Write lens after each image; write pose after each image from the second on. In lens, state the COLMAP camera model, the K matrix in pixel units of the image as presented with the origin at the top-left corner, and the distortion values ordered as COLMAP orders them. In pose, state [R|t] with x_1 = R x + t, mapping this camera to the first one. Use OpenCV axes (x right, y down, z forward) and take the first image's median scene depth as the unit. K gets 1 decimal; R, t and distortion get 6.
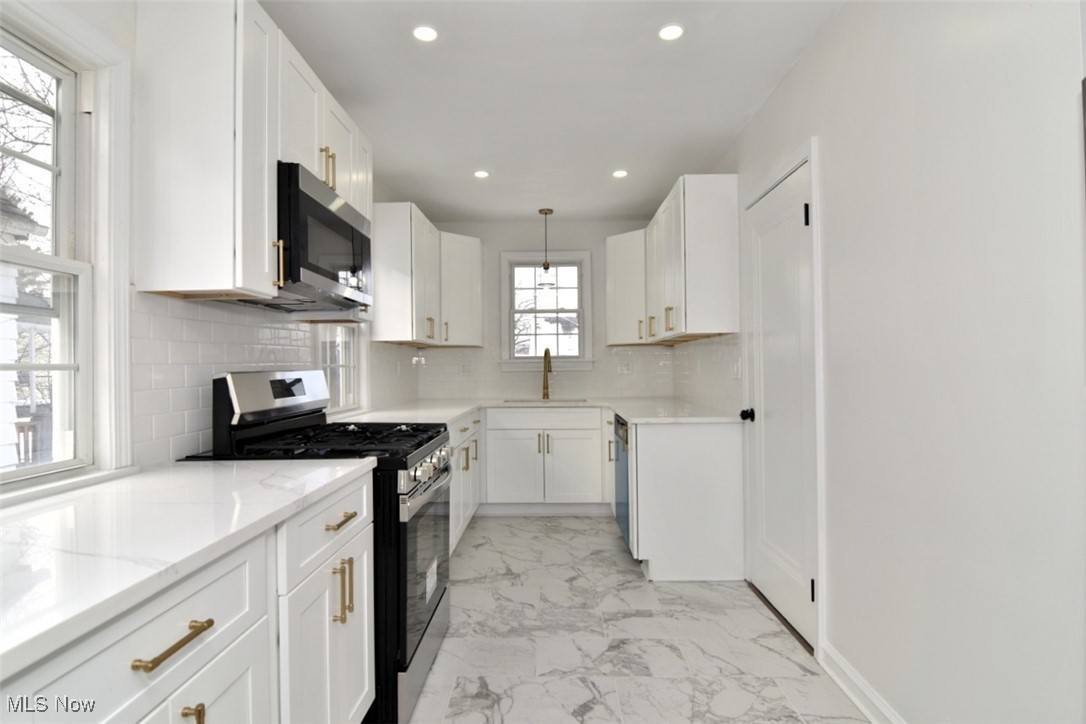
lens RADIAL K [[559.8, 0, 543.0], [0, 559.8, 362.0], [0, 0, 1]] dist [-0.001222, -0.000142]
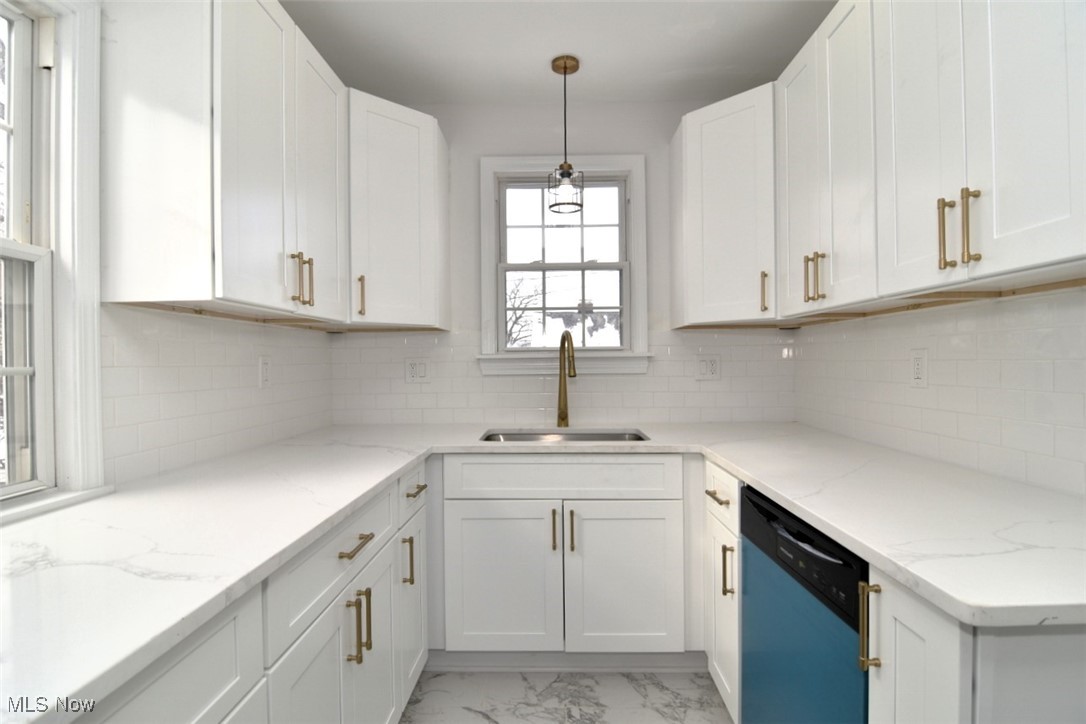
lens RADIAL K [[529.9, 0, 542.9], [0, 529.9, 364.1], [0, 0, 1]] dist [-0.019726, -0.001381]
pose [[1.000000, 0.000488, -0.000847, -0.015572], [-0.000477, 0.999910, 0.013435, -0.001201], [0.000853, -0.013435, 0.999909, 0.544142]]
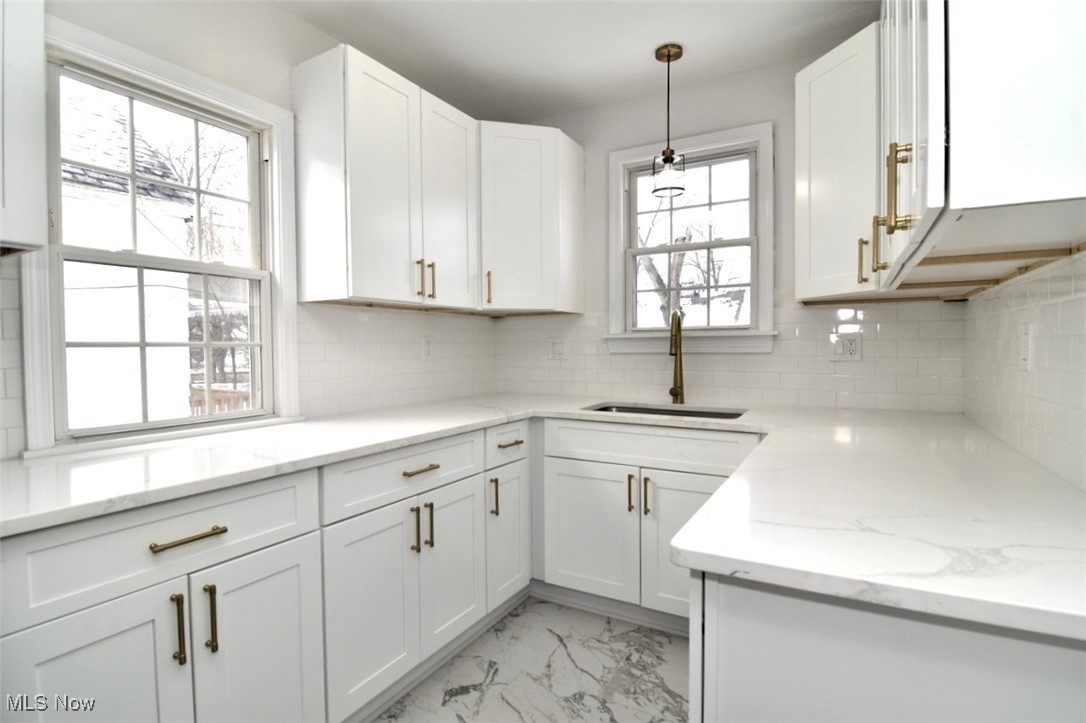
lens RADIAL K [[534.1, 0, 543.0], [0, 534.1, 361.5], [0, 0, 1]] dist [-0.015408, -0.000323]
pose [[0.879828, 0.018009, -0.474951, 0.153097], [0.002257, 0.999112, 0.042065, 0.001750], [0.475287, -0.038082, 0.879006, 0.520186]]
